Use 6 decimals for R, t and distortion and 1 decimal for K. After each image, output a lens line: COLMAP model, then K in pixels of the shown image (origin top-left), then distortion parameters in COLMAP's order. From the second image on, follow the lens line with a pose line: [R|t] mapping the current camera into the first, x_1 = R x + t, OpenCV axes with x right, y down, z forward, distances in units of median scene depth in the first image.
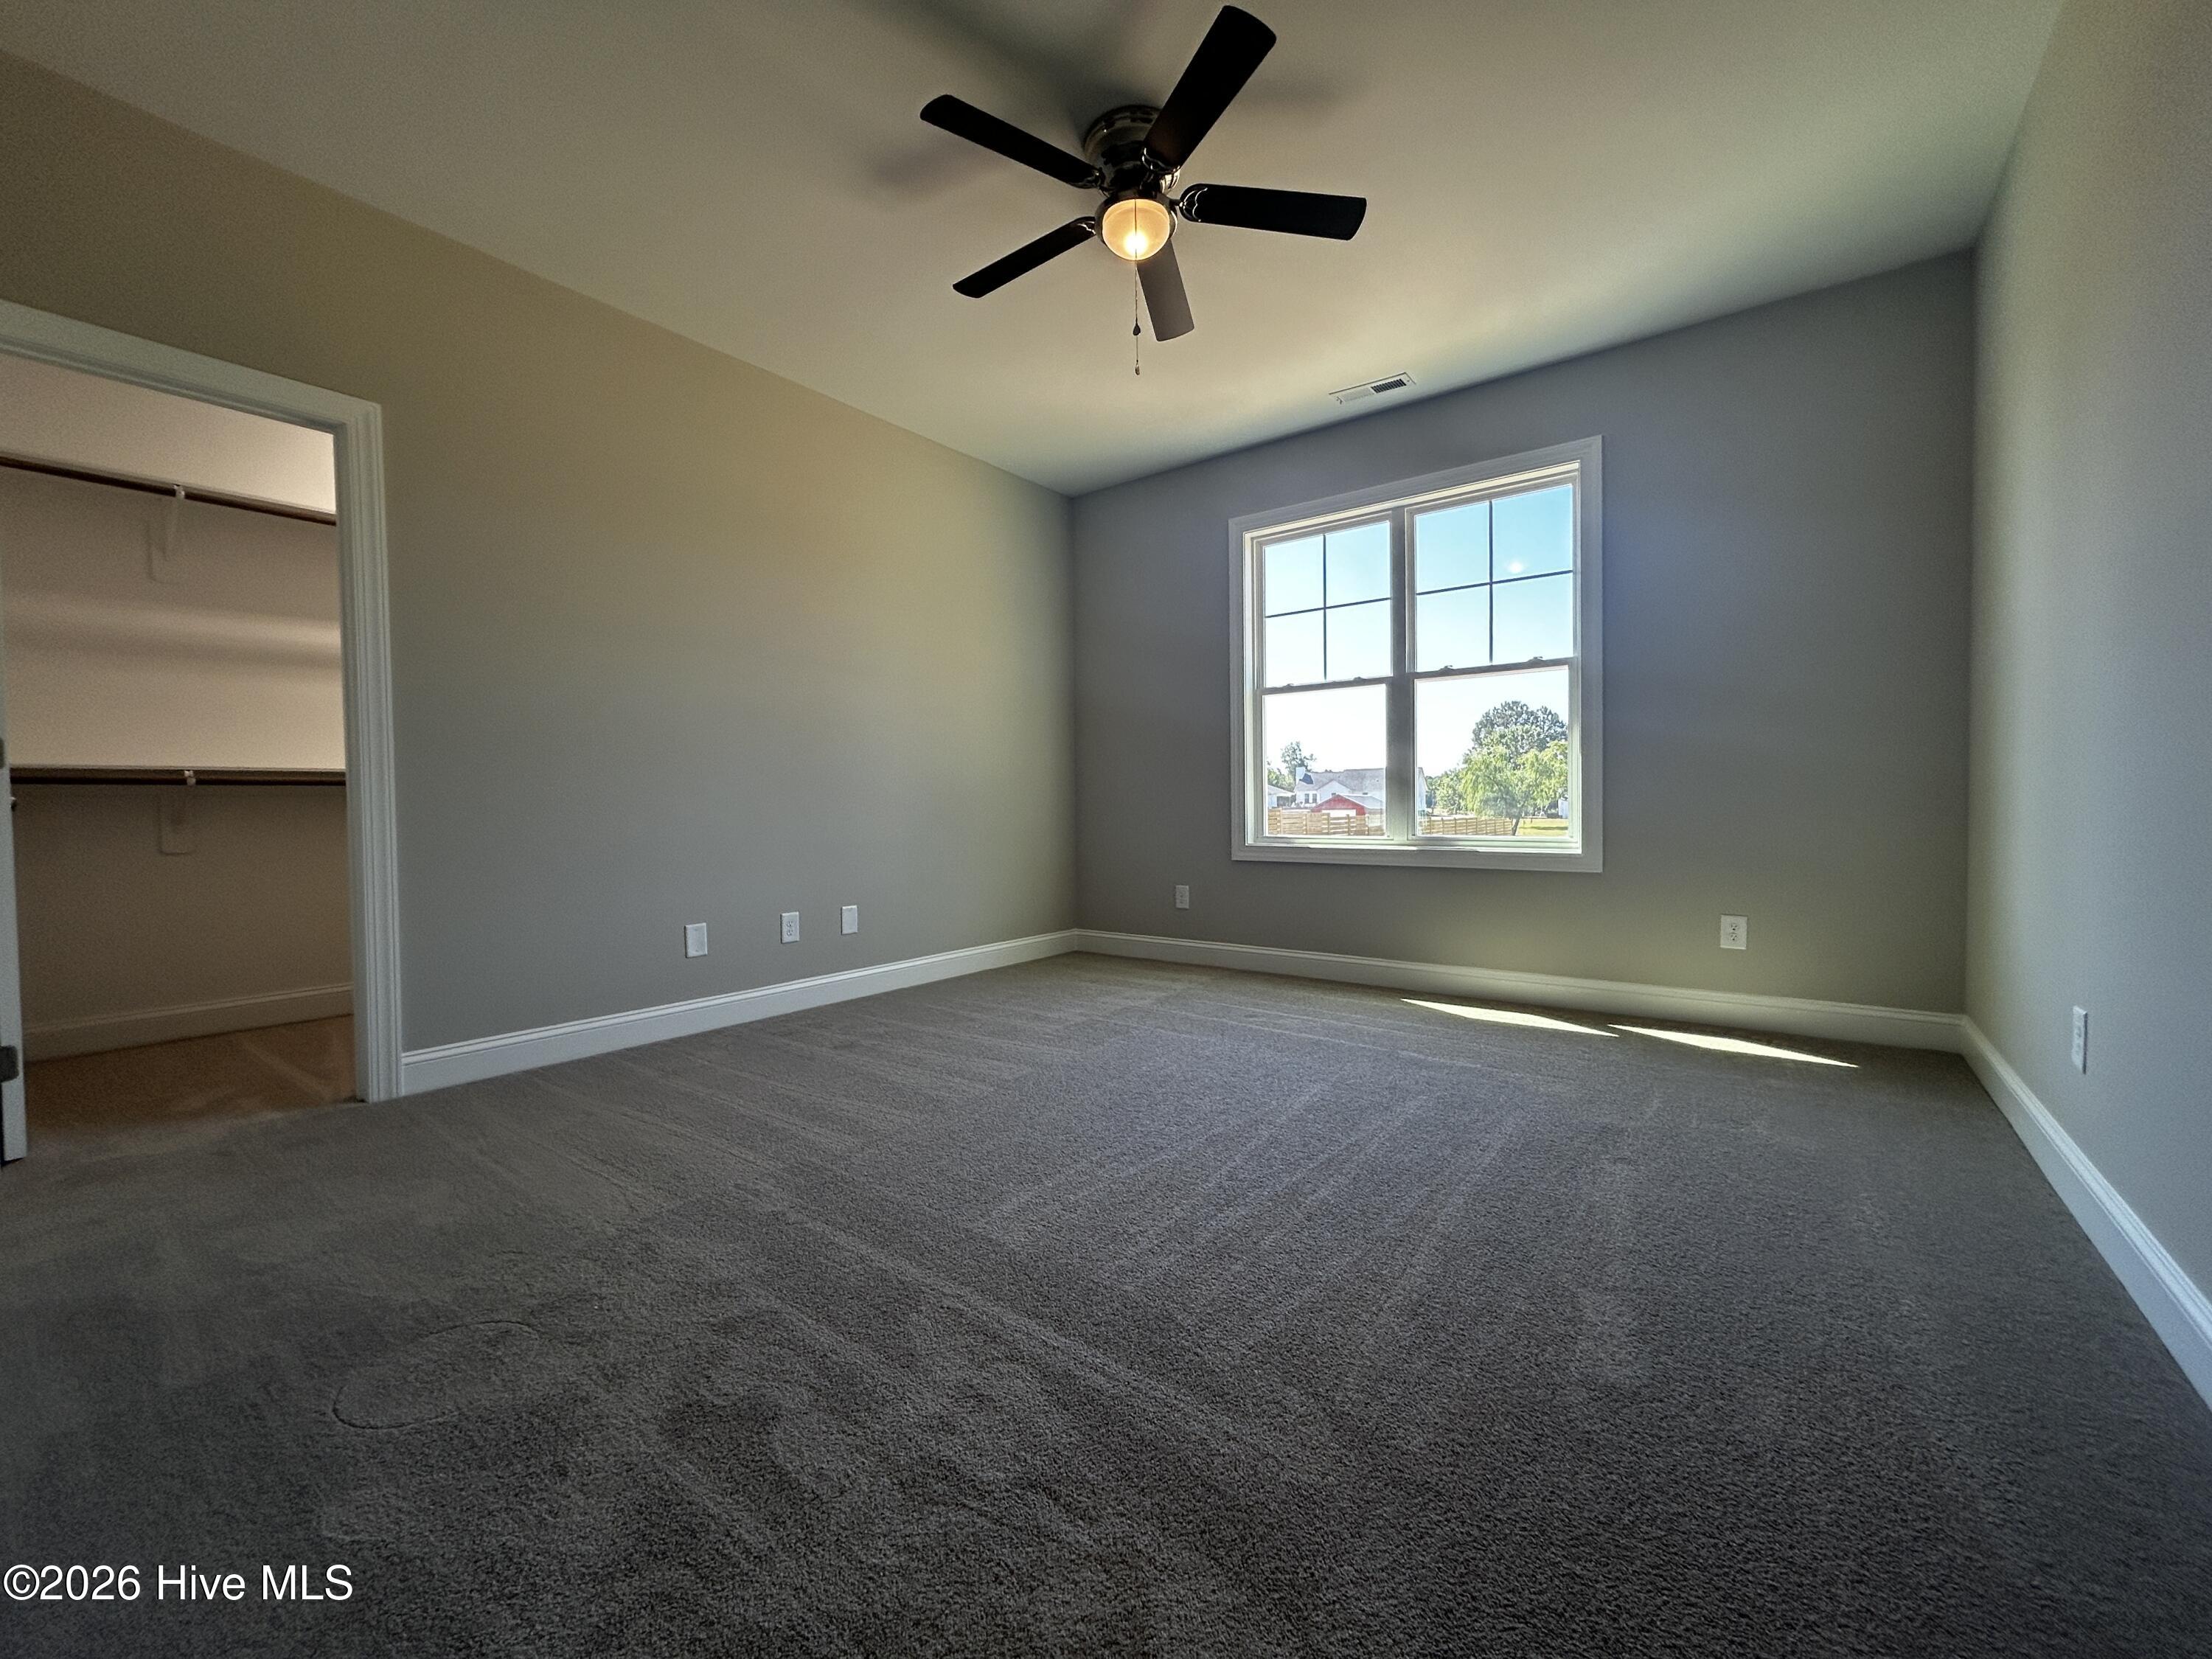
lens RADIAL K [[891.2, 0, 1102.1], [0, 891.2, 811.2], [0, 0, 1]] dist [0.000909, 0.000743]
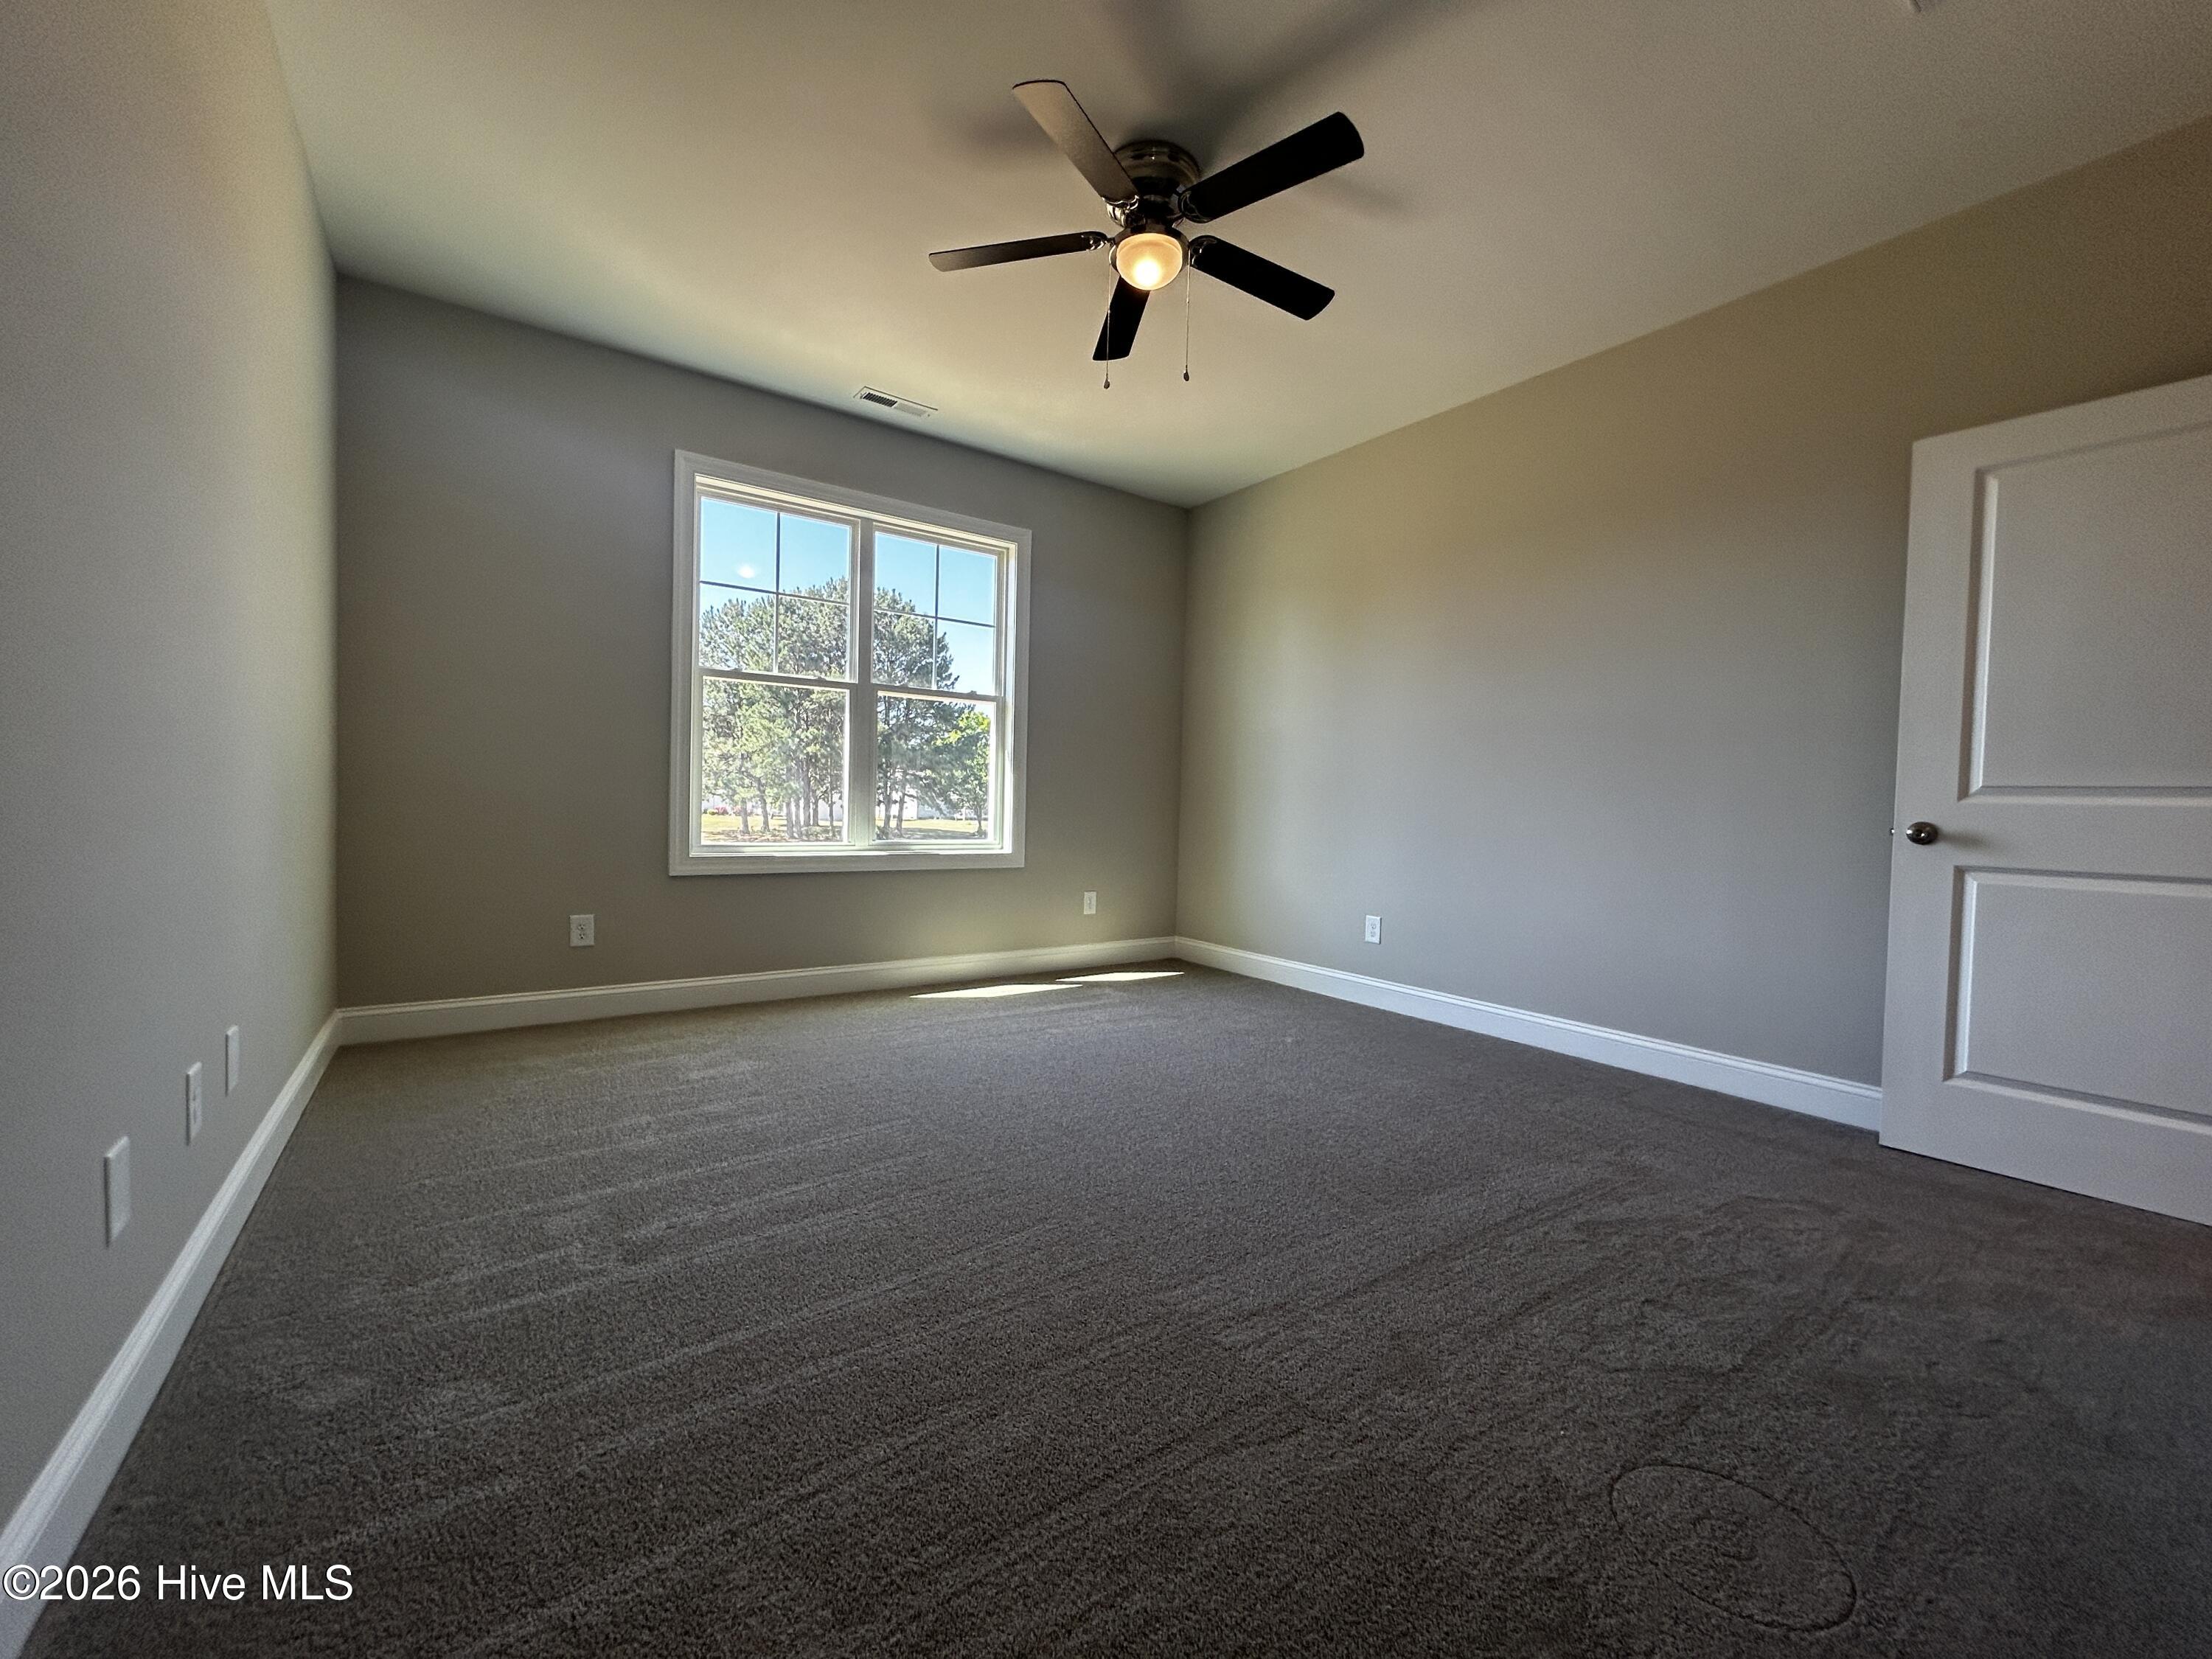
lens RADIAL K [[891.2, 0, 1105.9], [0, 891.2, 829.2], [0, 0, 1]] dist [0.000909, 0.000743]
pose [[0.308189, -0.019358, 0.951128, -0.553605], [-0.033162, 0.998967, 0.031077, -0.027625], [-0.950747, -0.041119, 0.307229, 0.409806]]
